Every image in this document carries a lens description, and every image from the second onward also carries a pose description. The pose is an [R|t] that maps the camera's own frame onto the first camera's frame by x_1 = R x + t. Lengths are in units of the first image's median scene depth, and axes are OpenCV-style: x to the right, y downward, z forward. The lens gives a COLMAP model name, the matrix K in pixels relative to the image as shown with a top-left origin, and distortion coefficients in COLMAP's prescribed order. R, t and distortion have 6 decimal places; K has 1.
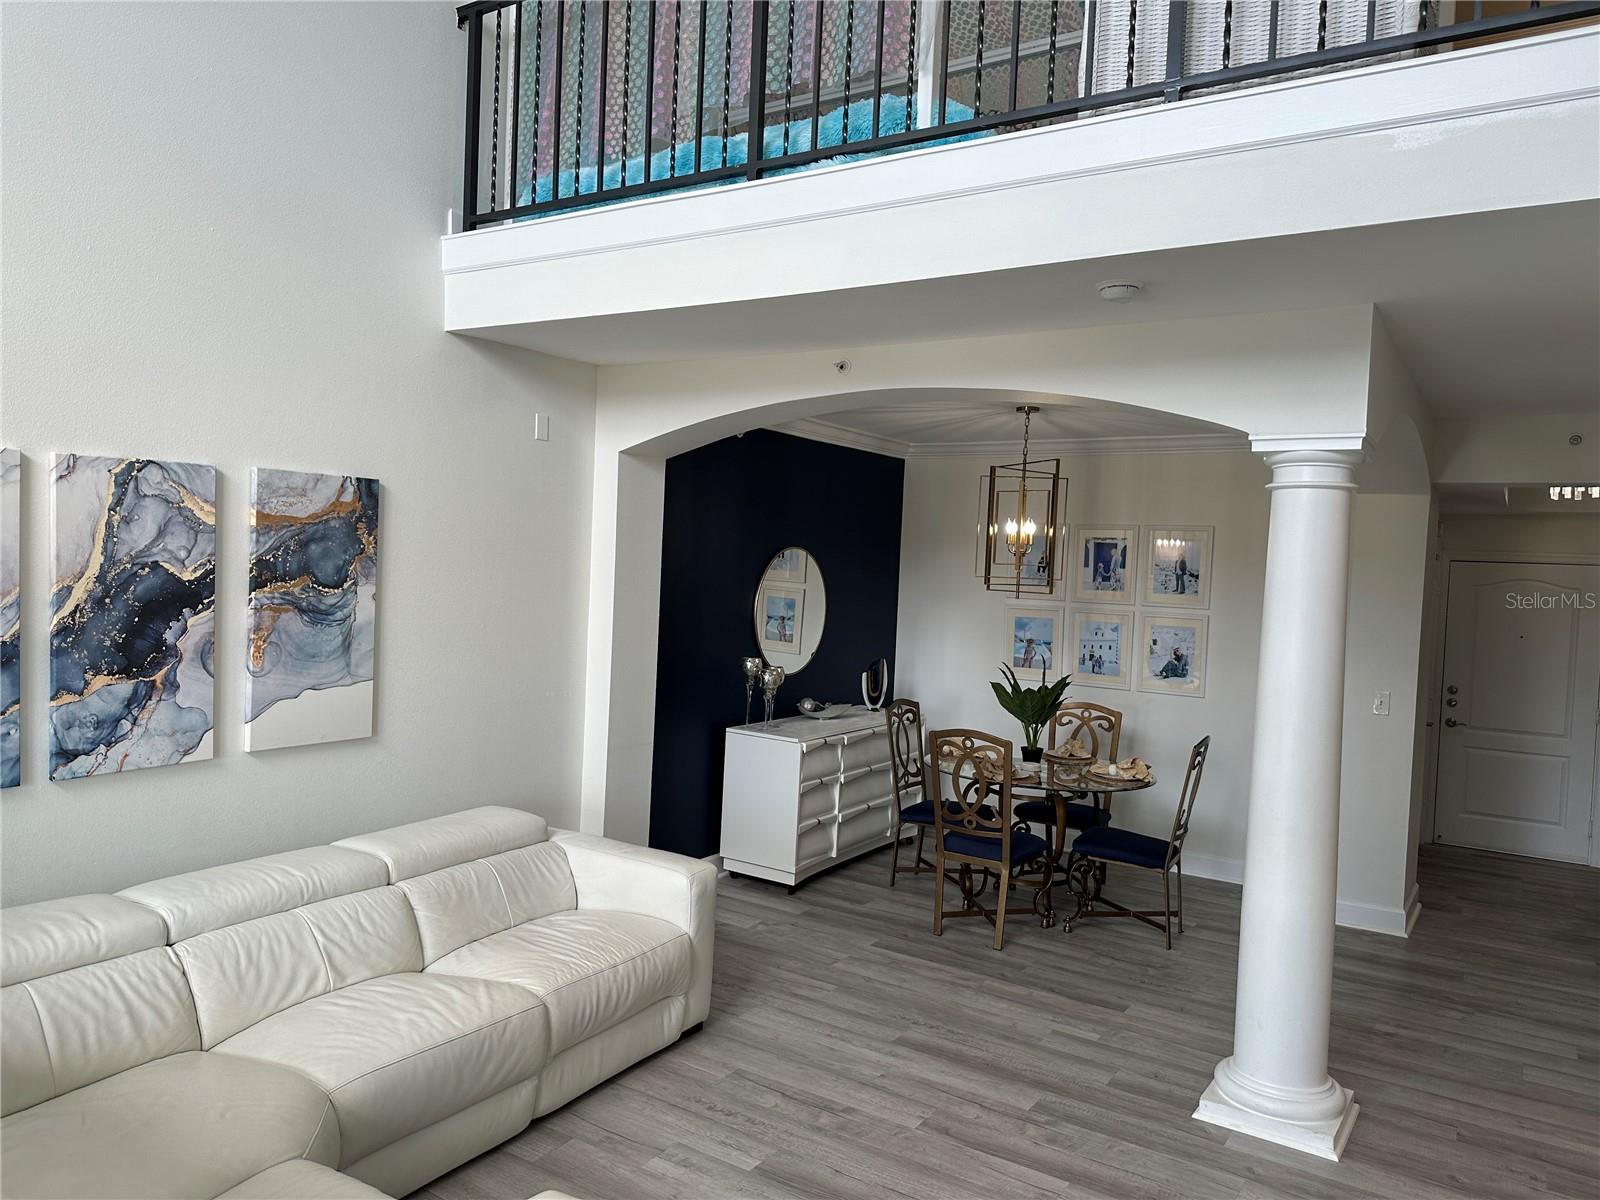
lens RADIAL K [[1128.0, 0, 789.1], [0, 1128.0, 596.0], [0, 0, 1]] dist [0.073949, -0.093280]
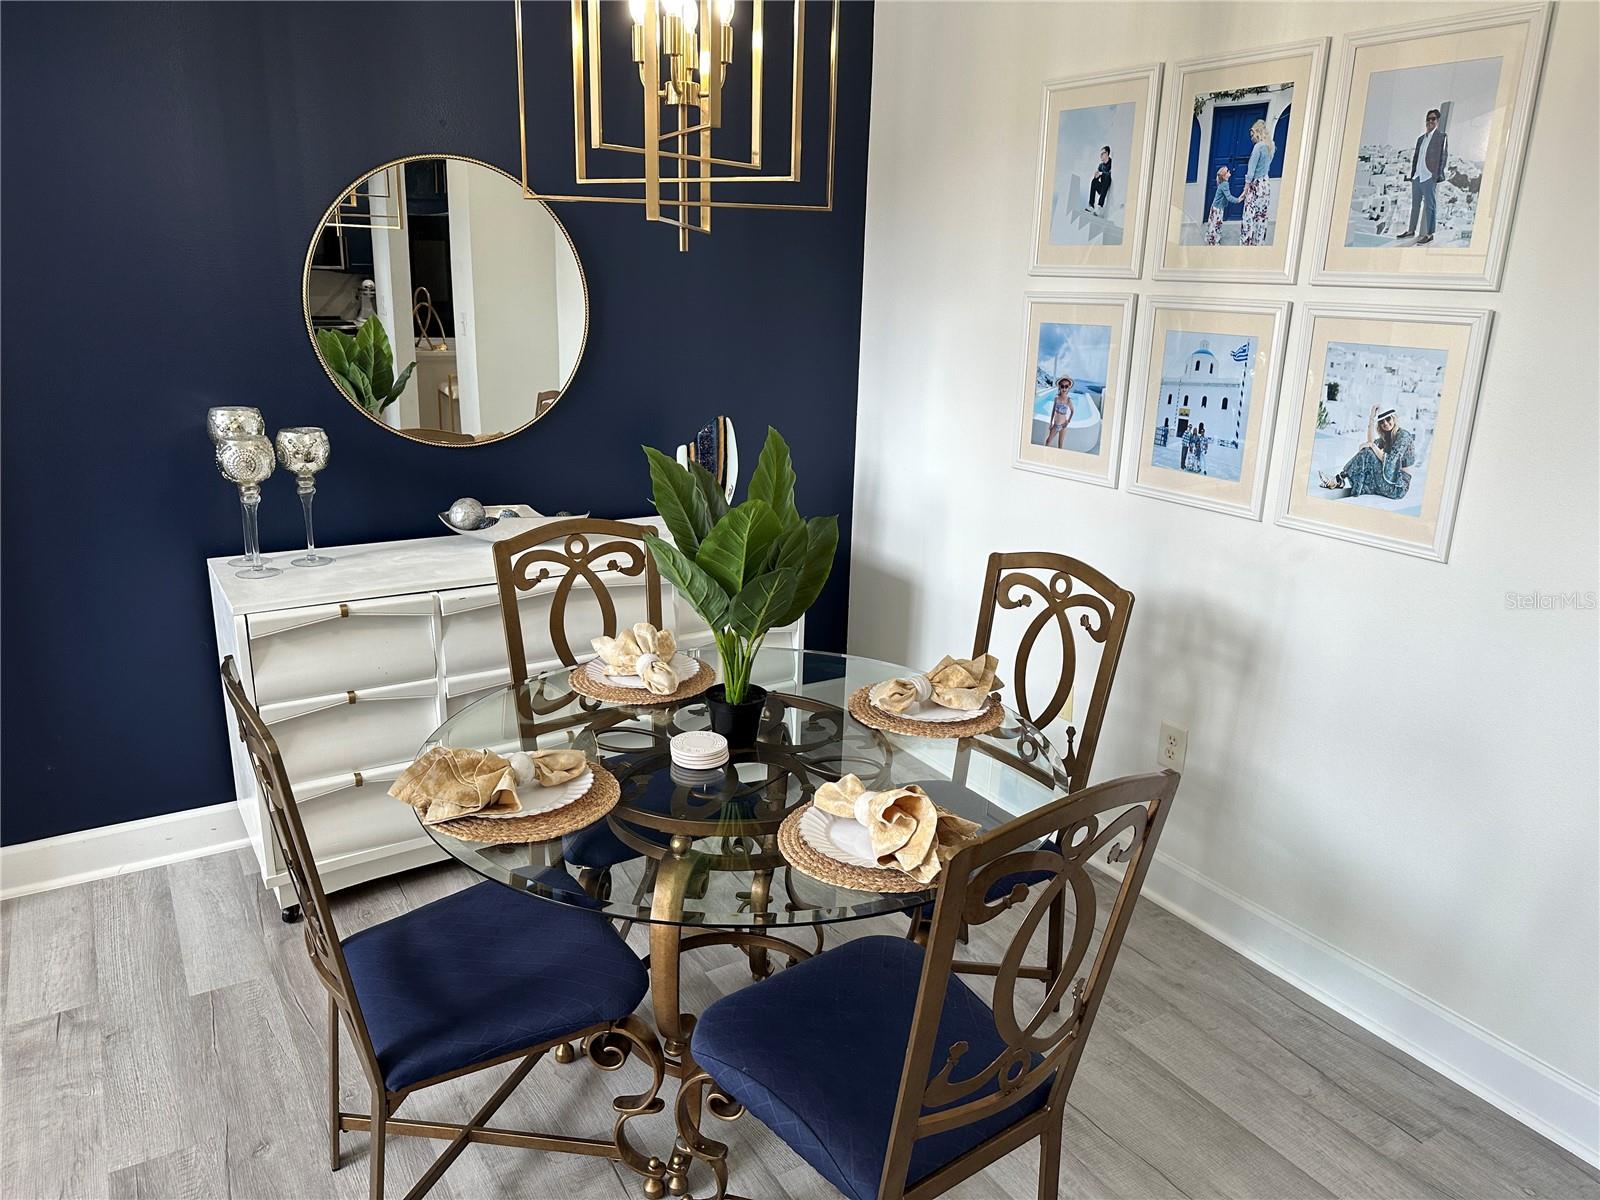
lens RADIAL K [[1142.5, 0, 798.6], [0, 1142.5, 624.7], [0, 0, 1]] dist [-0.000267, -0.031032]
pose [[0.910330, 0.101830, -0.401161, 0.393454], [0.002496, 0.967893, 0.251351, 0.026282], [0.413876, -0.229814, 0.880847, 0.741986]]
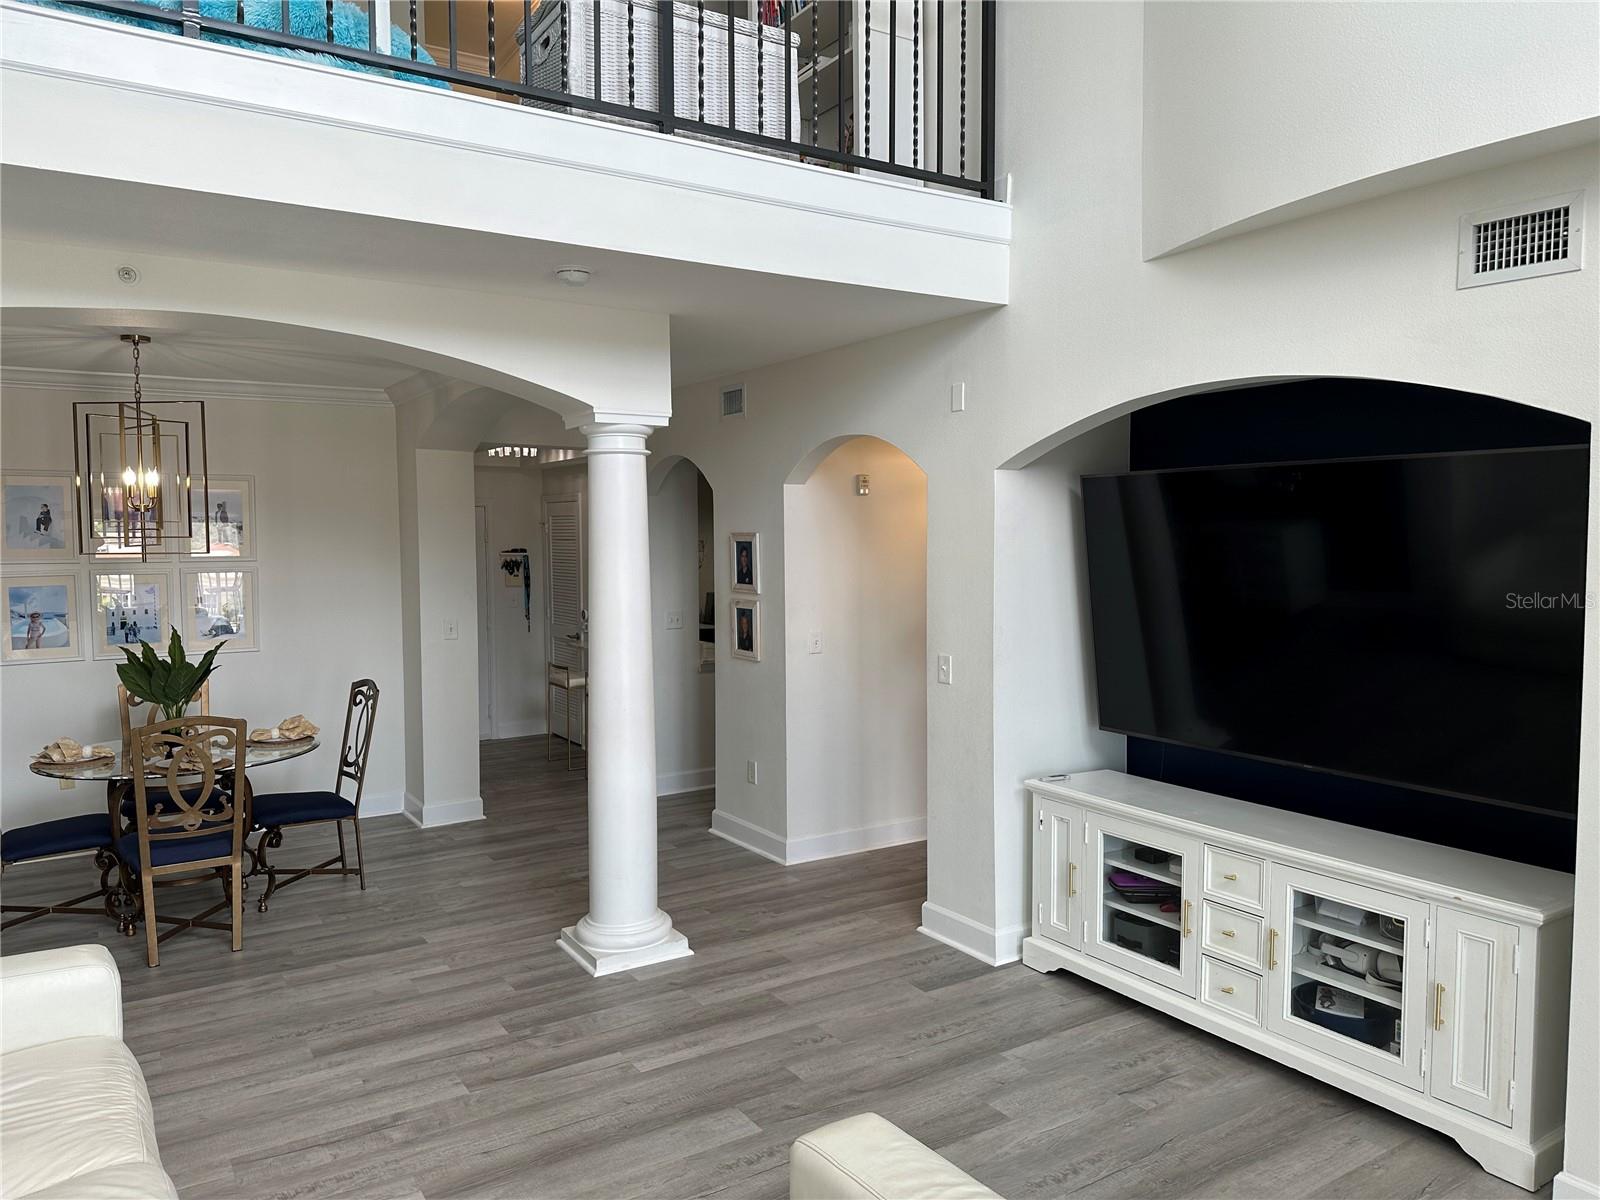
lens RADIAL K [[1129.7, 0, 800.0], [0, 1129.7, 600.0], [0, 0, 1]] dist [0.026930, -0.050768]
pose [[0.395400, -0.098096, 0.913256, -0.409314], [0.046914, 0.995140, 0.086580, -0.020984], [-0.917310, 0.008611, 0.398080, 0.218334]]
